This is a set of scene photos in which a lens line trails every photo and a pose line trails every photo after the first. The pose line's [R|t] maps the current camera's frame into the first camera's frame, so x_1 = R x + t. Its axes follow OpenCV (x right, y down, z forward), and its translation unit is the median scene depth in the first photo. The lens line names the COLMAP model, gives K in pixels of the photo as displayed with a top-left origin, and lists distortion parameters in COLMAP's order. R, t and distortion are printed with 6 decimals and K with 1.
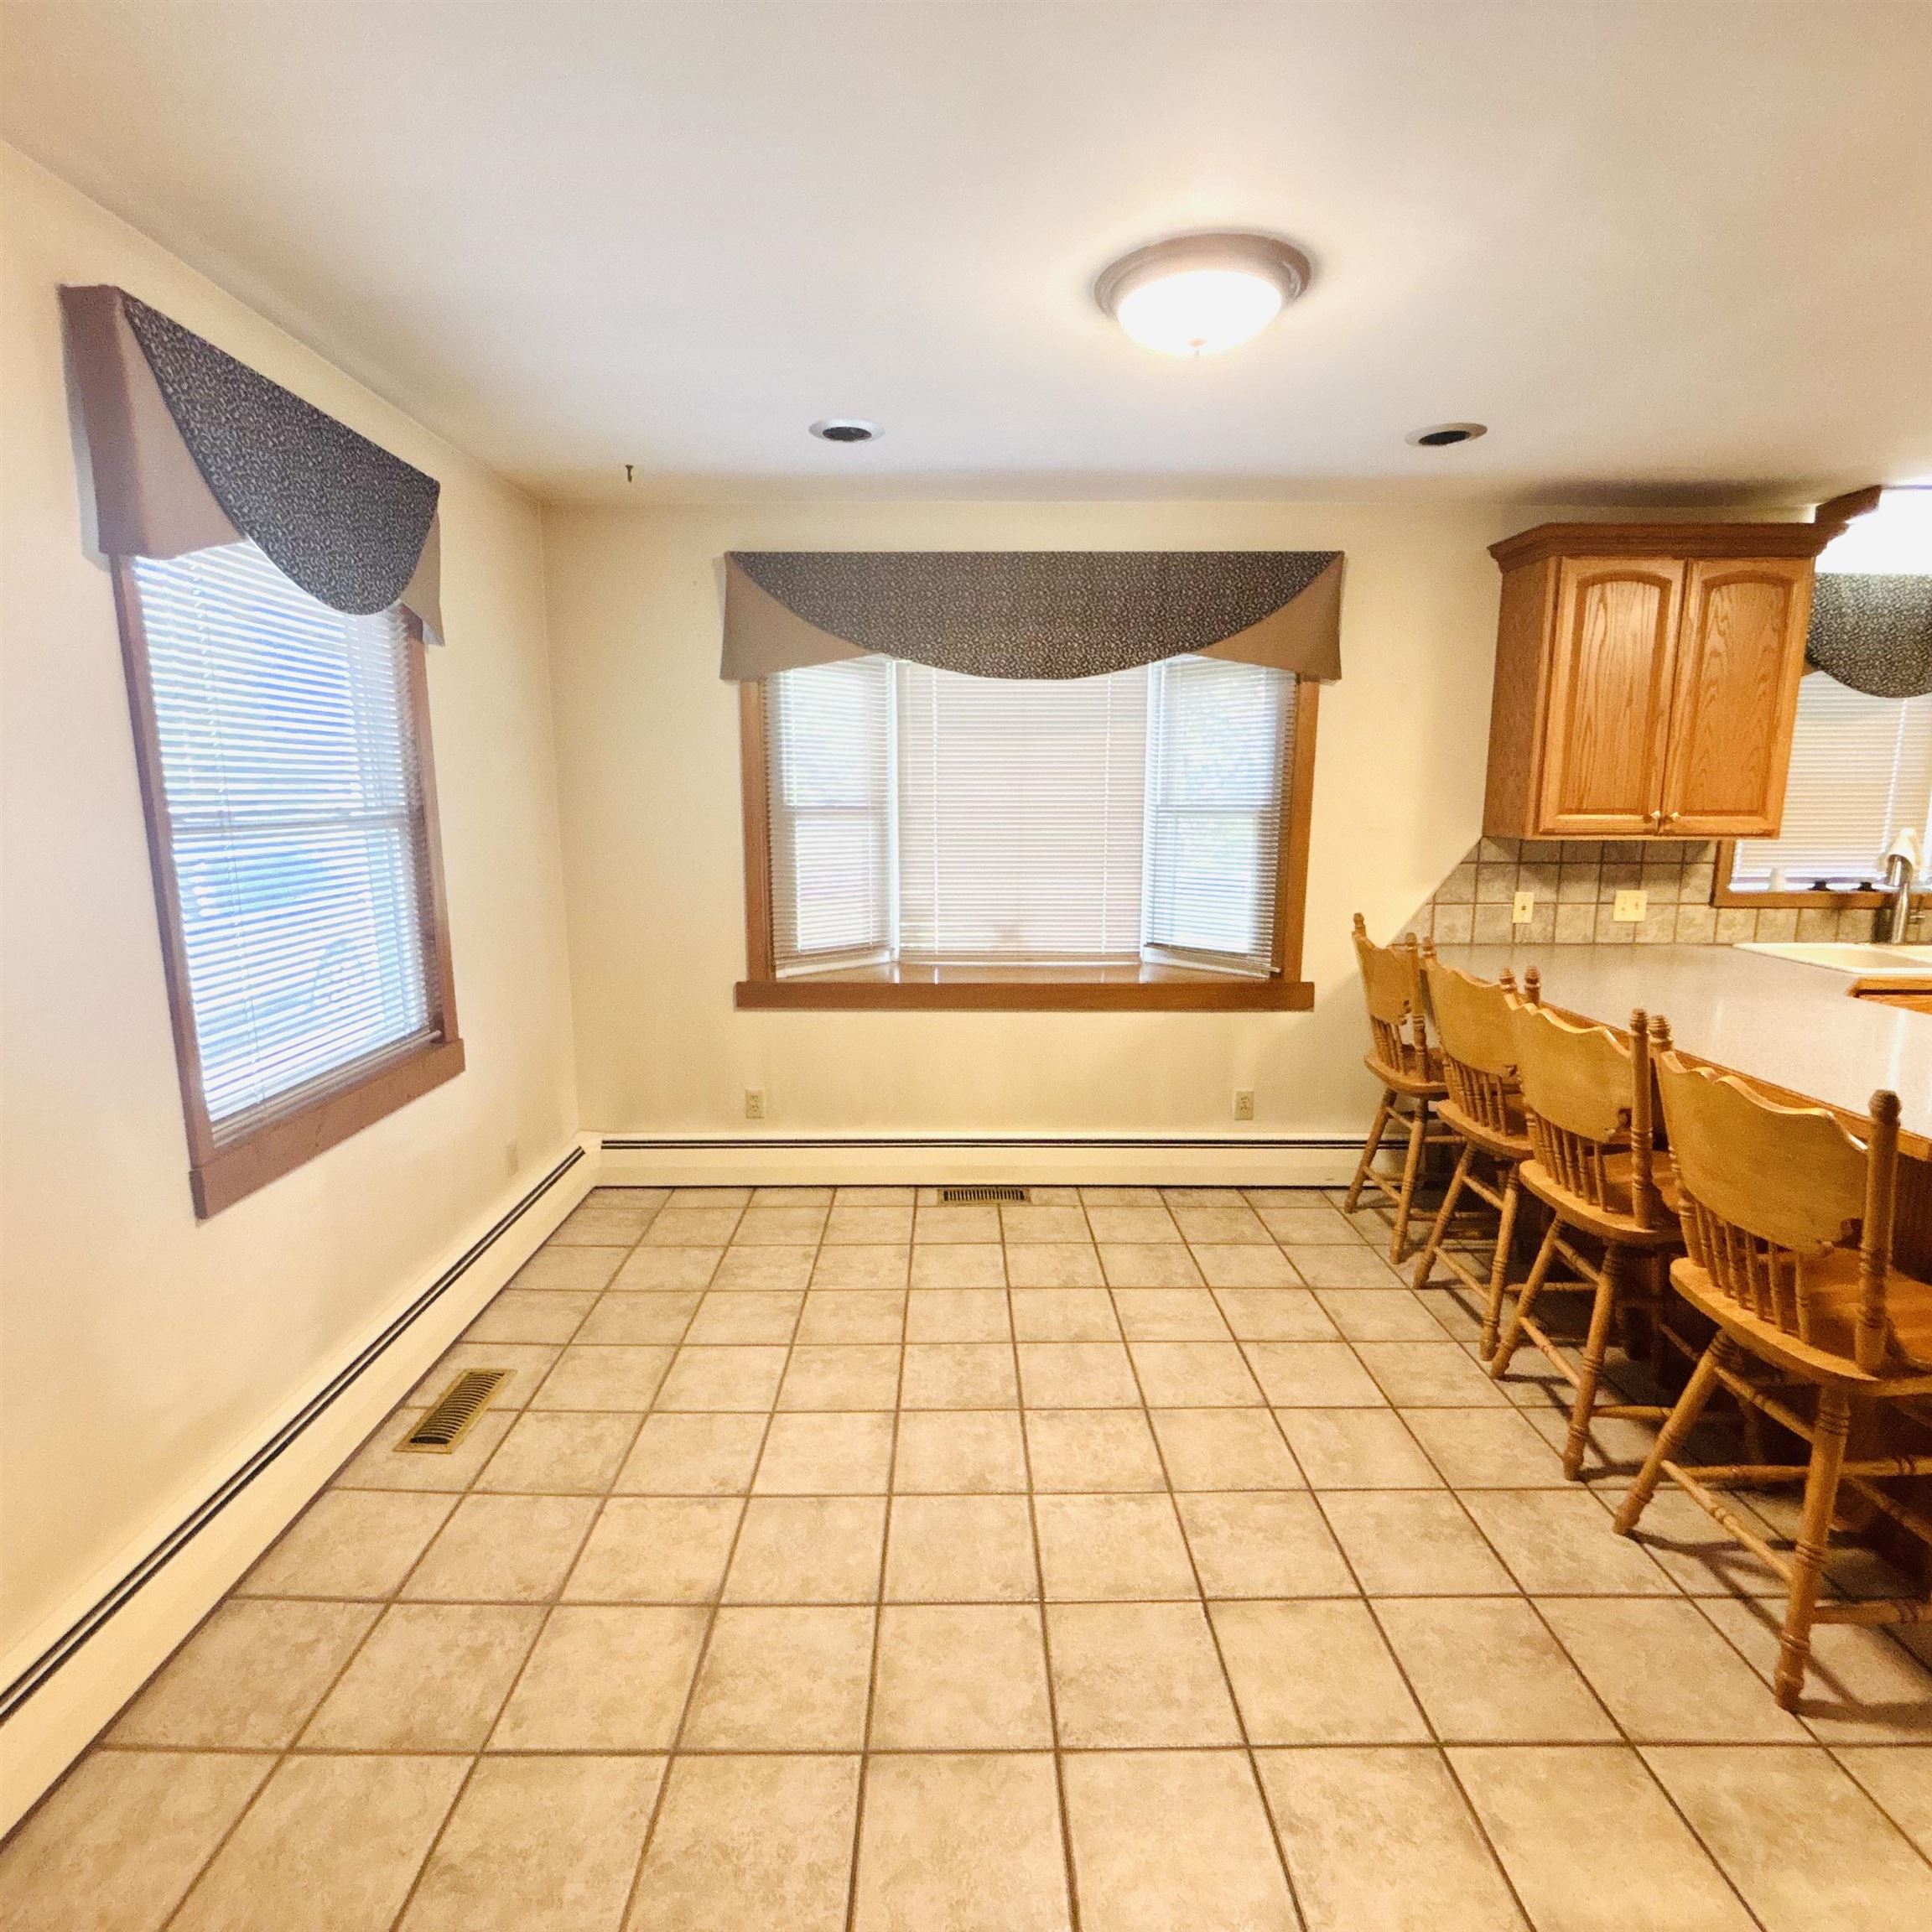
lens RADIAL K [[1043.0, 0, 965.2], [0, 1043.0, 965.8], [0, 0, 1]] dist [-0.002174, 0.004251]
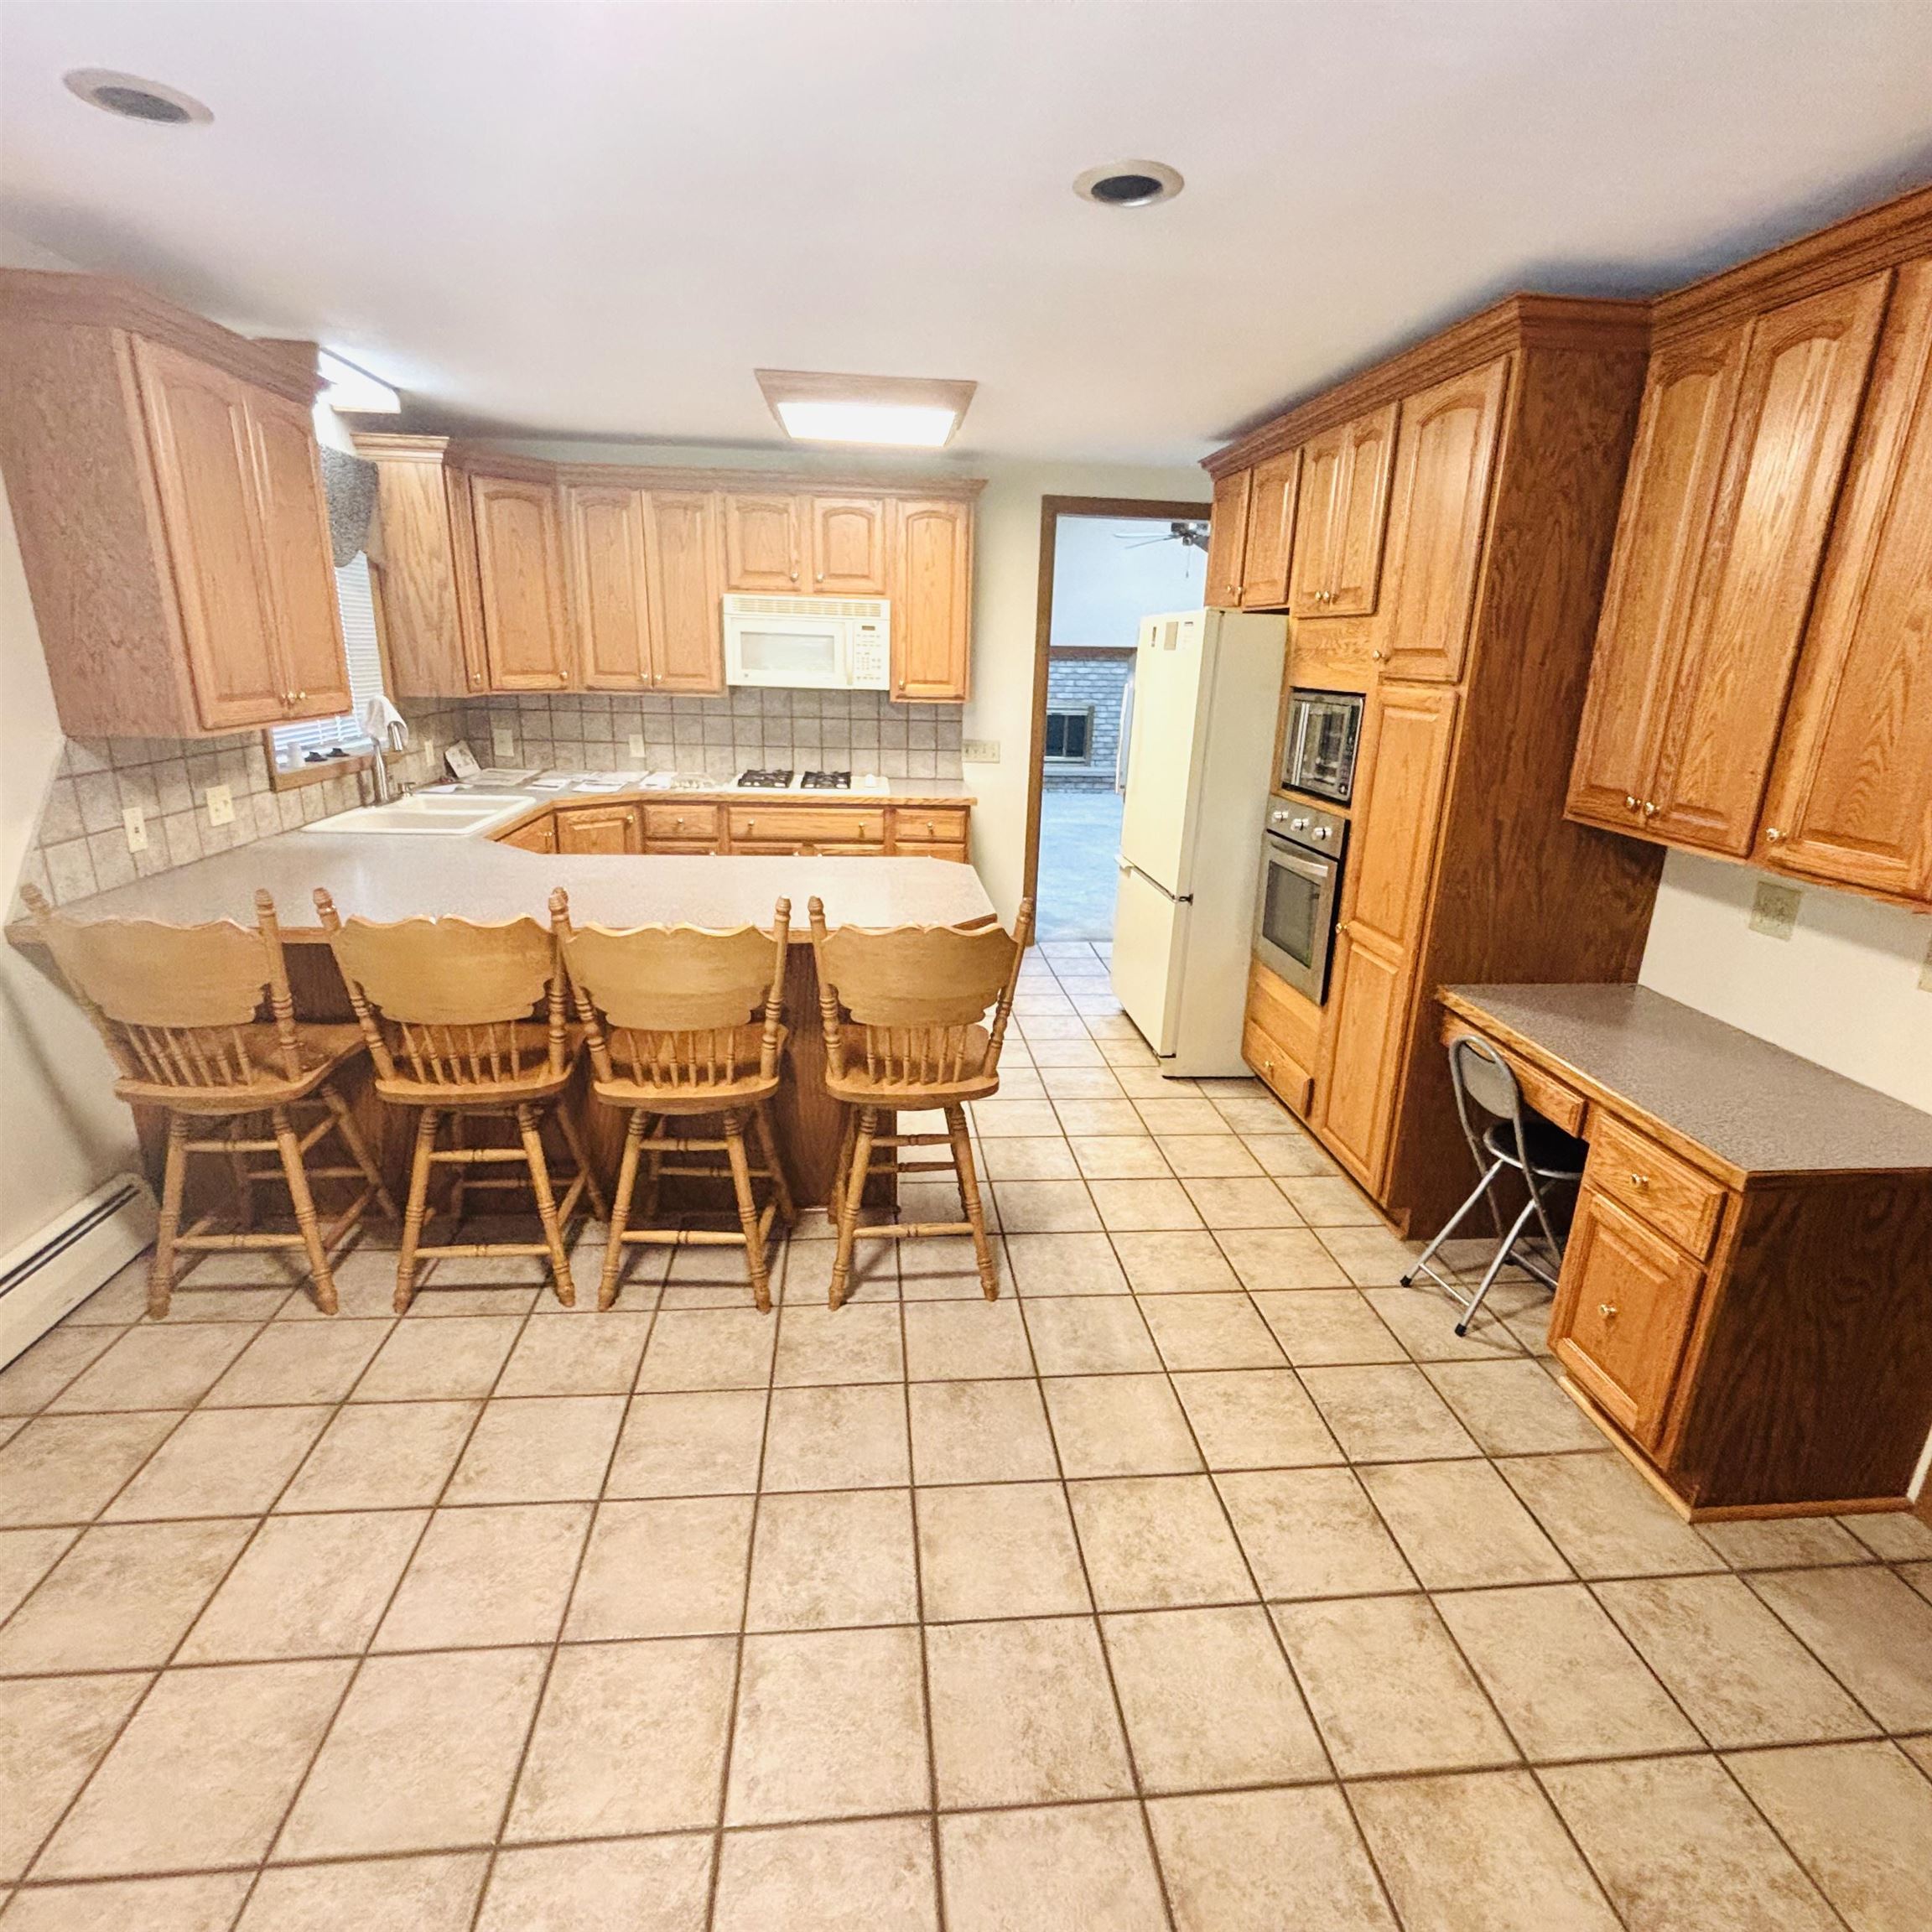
lens RADIAL K [[1043.0, 0, 957.4], [0, 1043.0, 966.6], [0, 0, 1]] dist [-0.002174, 0.004251]
pose [[-0.075715, -0.301565, 0.950435, -0.332205], [0.143459, 0.939960, 0.309670, -0.151875], [-0.986756, 0.159795, -0.027907, 0.637636]]
